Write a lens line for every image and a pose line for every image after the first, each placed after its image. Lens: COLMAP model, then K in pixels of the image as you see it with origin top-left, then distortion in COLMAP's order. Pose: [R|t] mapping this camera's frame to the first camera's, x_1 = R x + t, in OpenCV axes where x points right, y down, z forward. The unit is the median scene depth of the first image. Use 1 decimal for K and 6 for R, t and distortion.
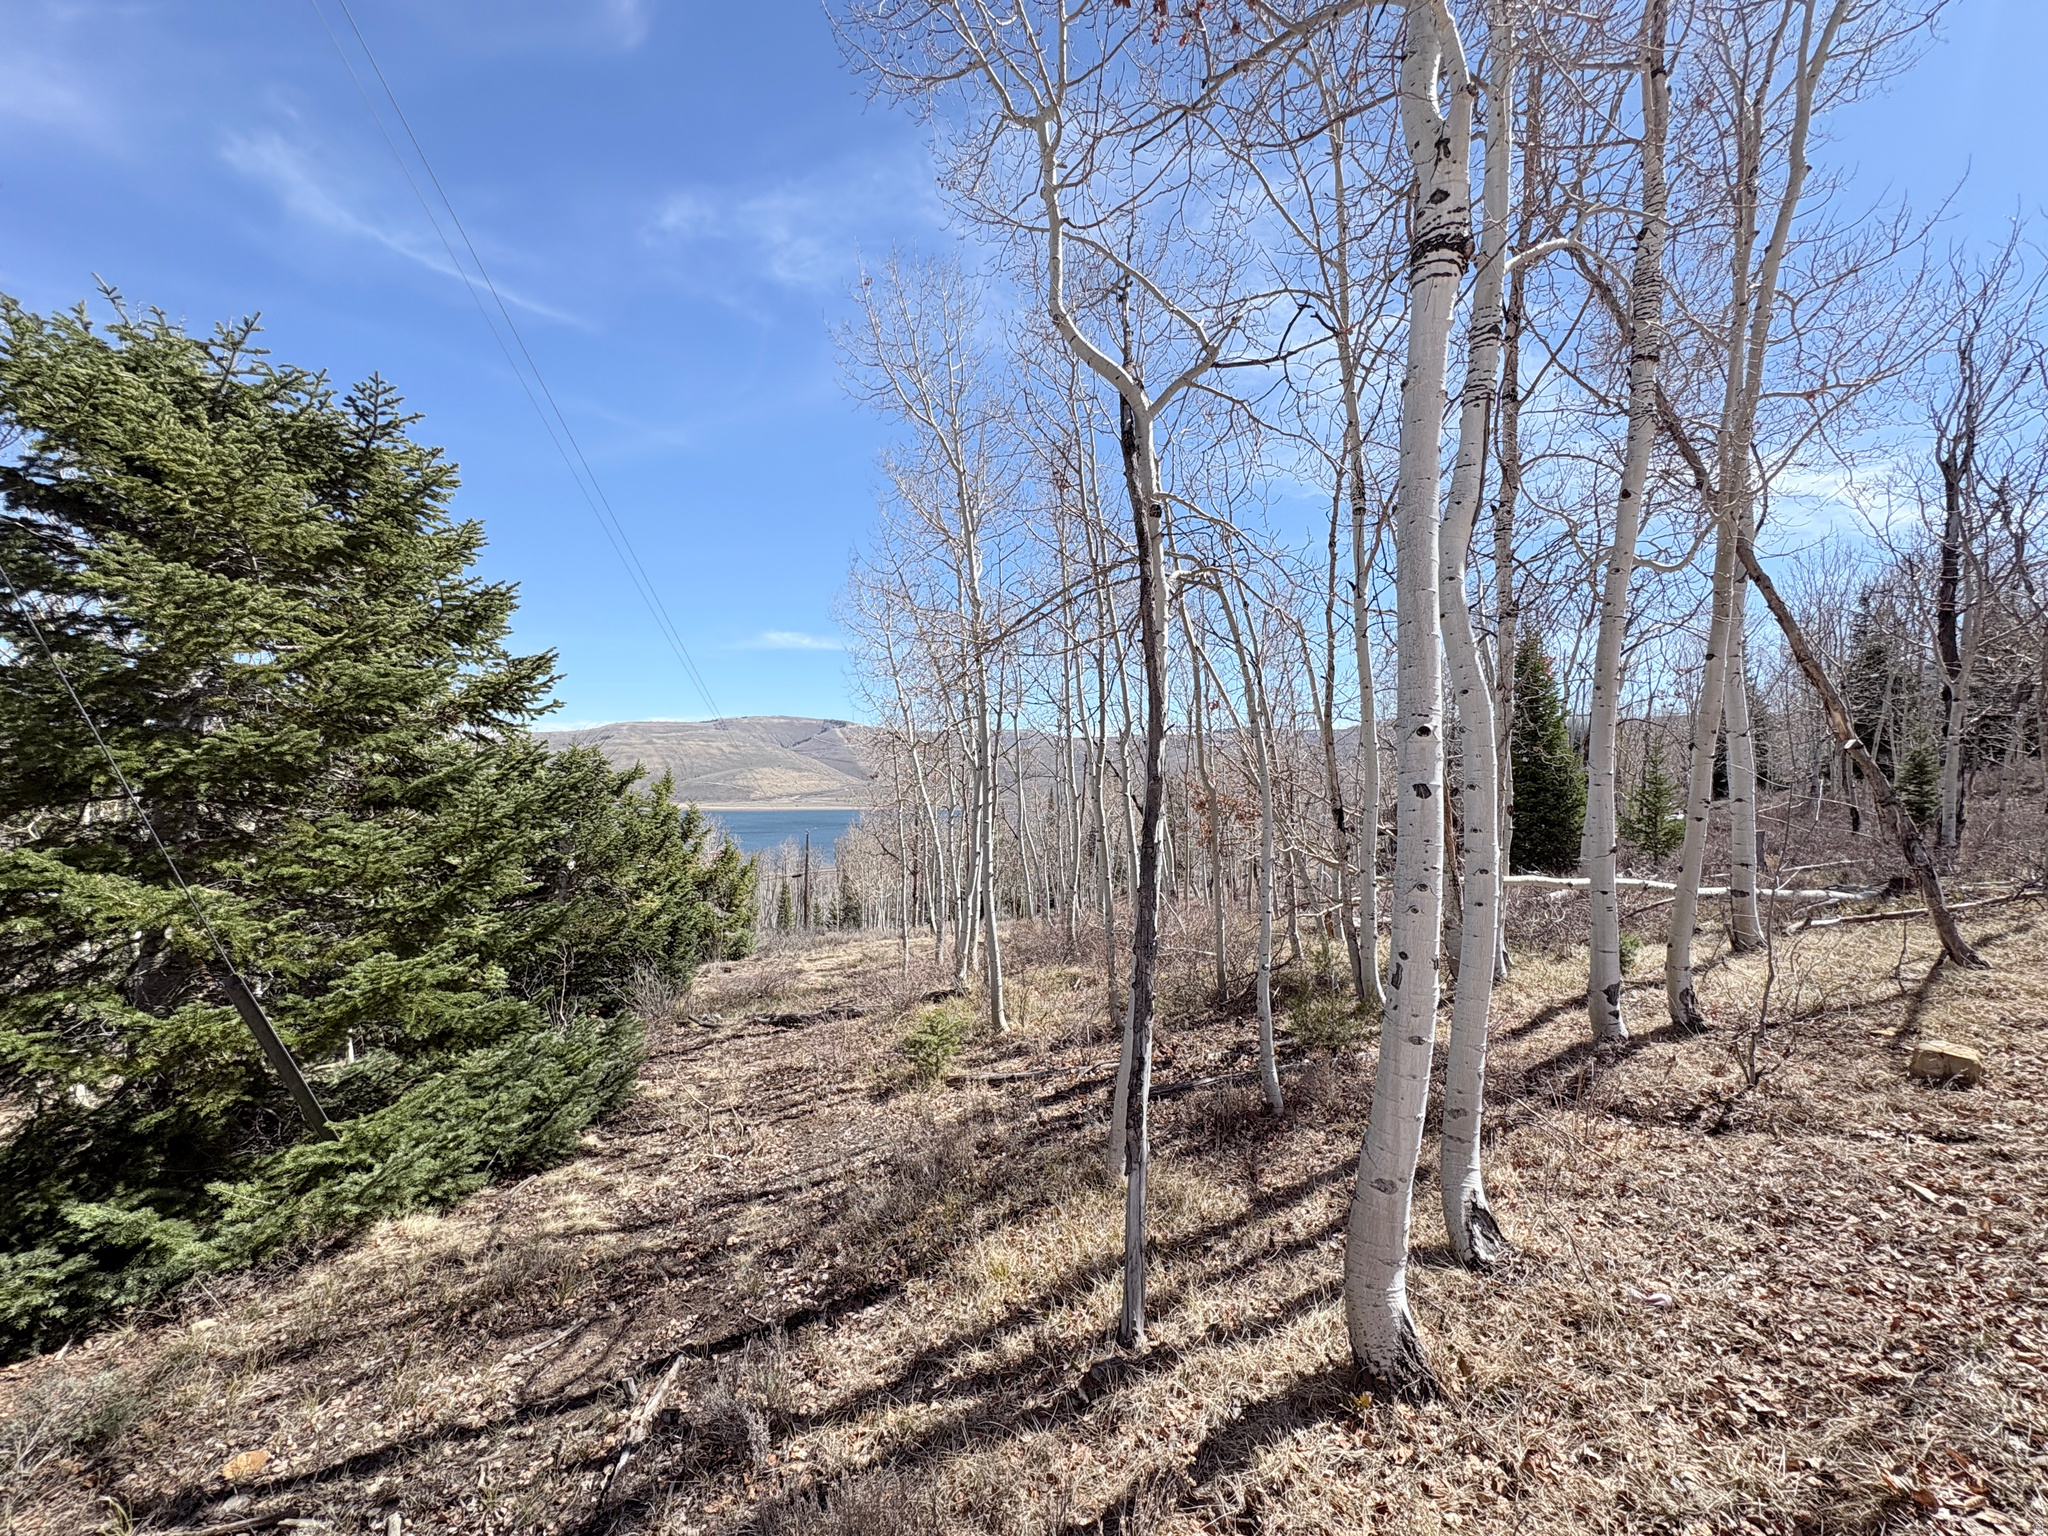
lens RADIAL K [[805.8, 0, 1013.7], [0, 805.8, 759.9], [0, 0, 1]] dist [-0.005322, 0.002062]
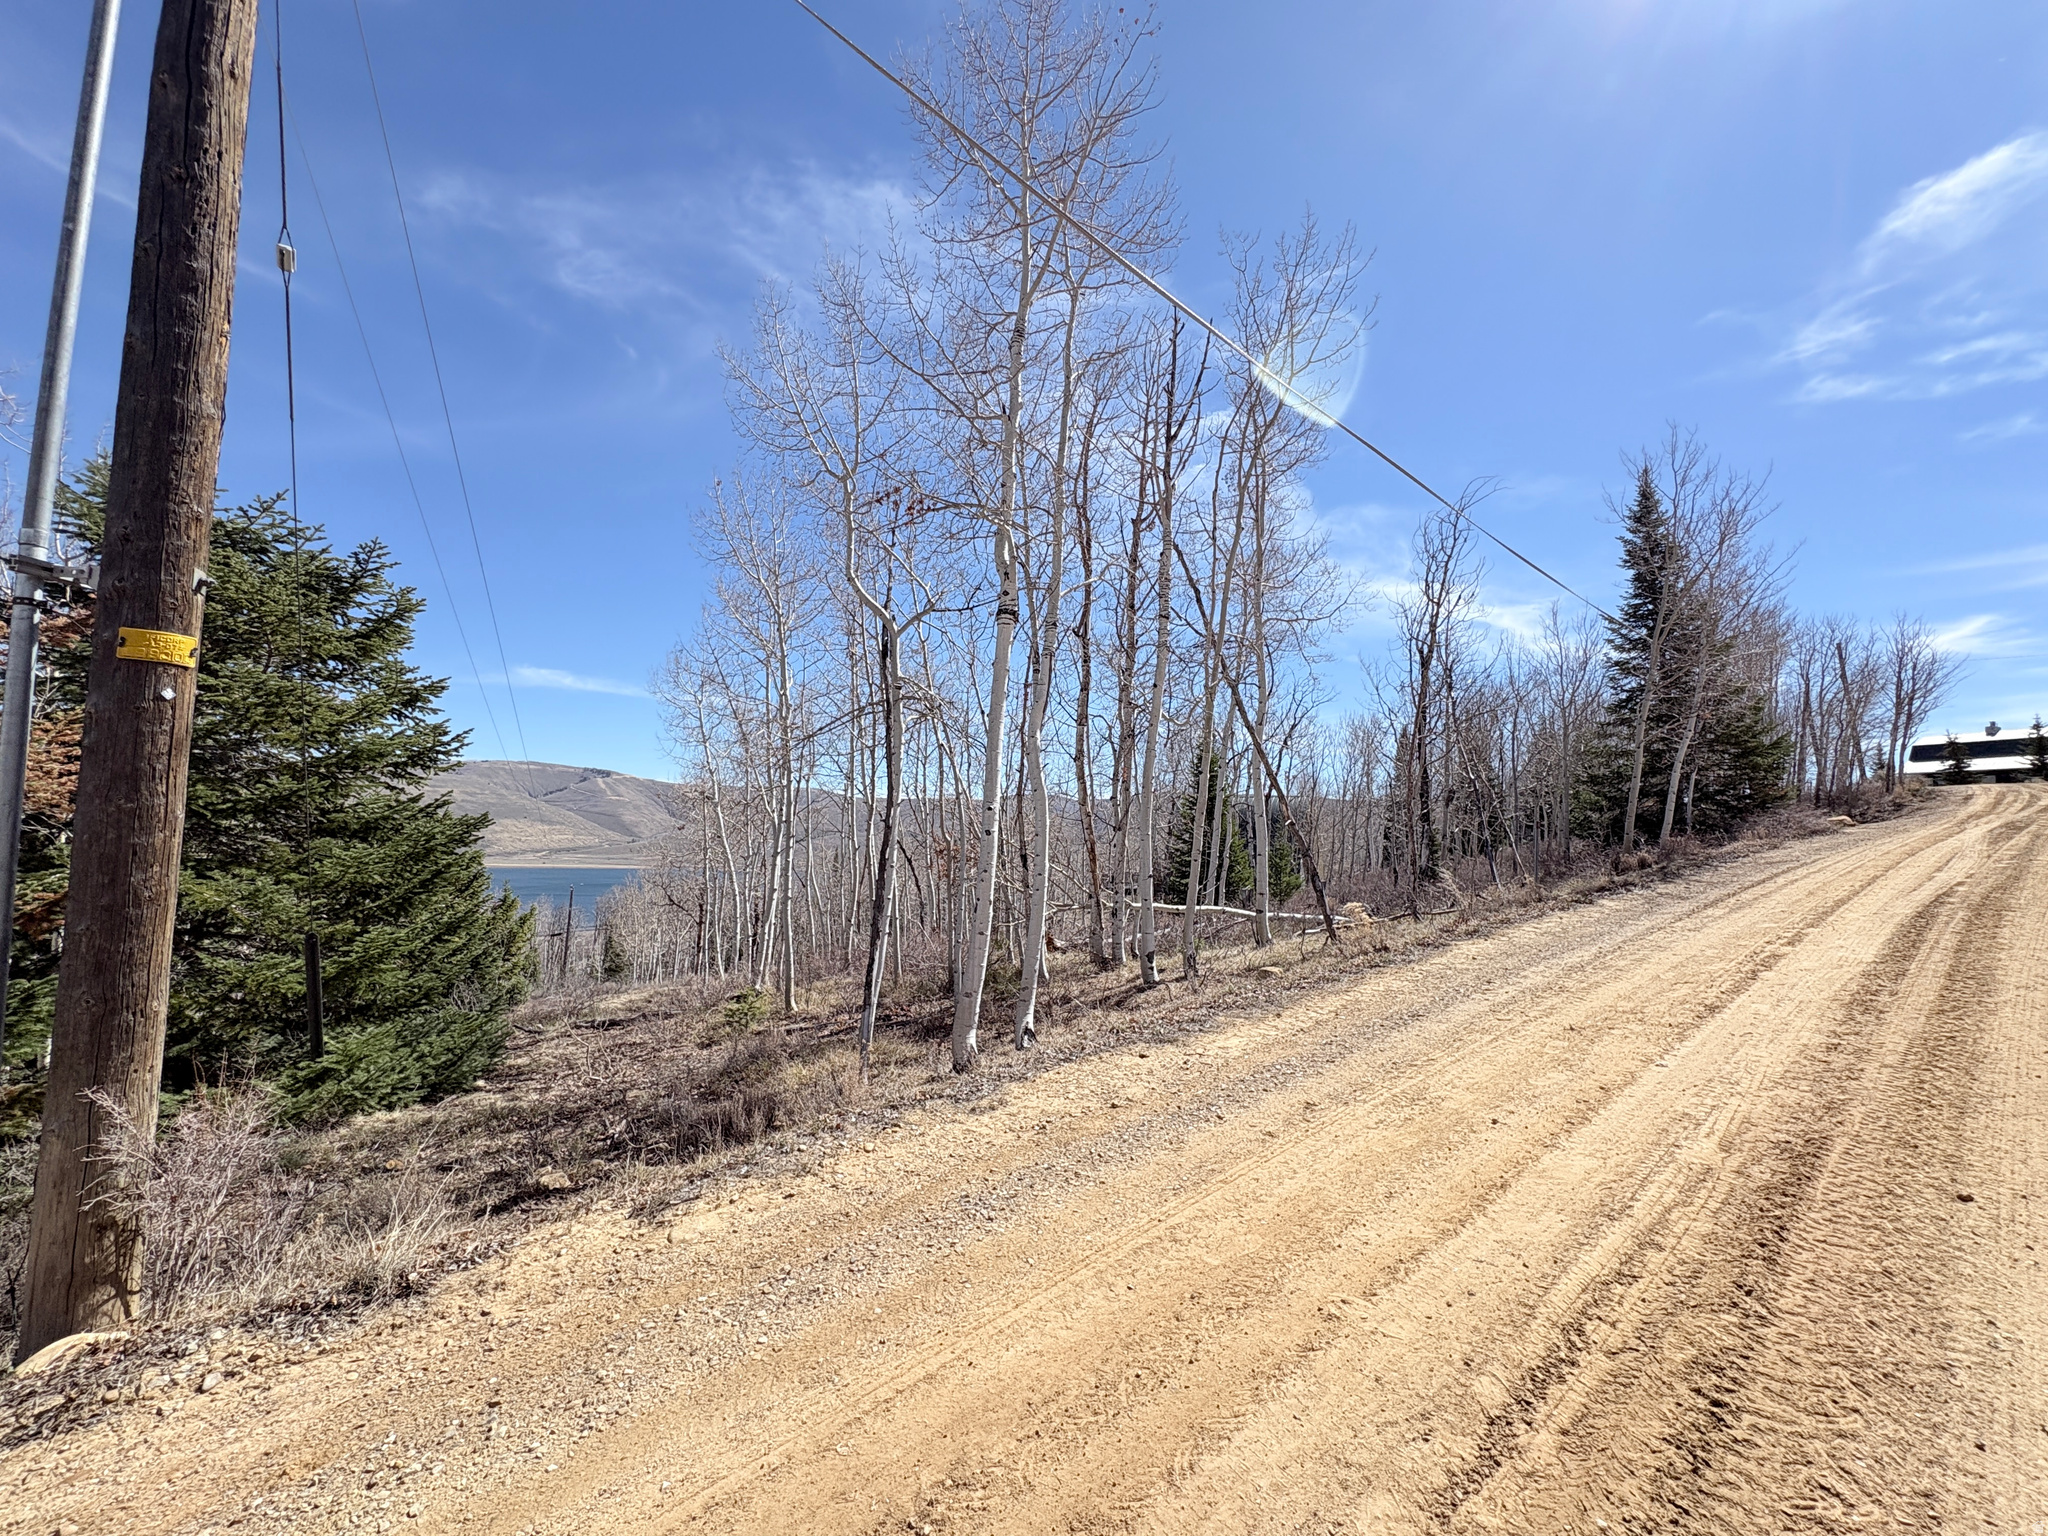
lens RADIAL K [[805.8, 0, 1041.2], [0, 805.8, 776.9], [0, 0, 1]] dist [-0.005322, 0.002062]
pose [[0.958186, 0.050553, 0.281647, -0.007517], [-0.033884, 0.997391, -0.063745, 0.002757], [-0.284134, 0.051536, 0.957398, -0.297678]]
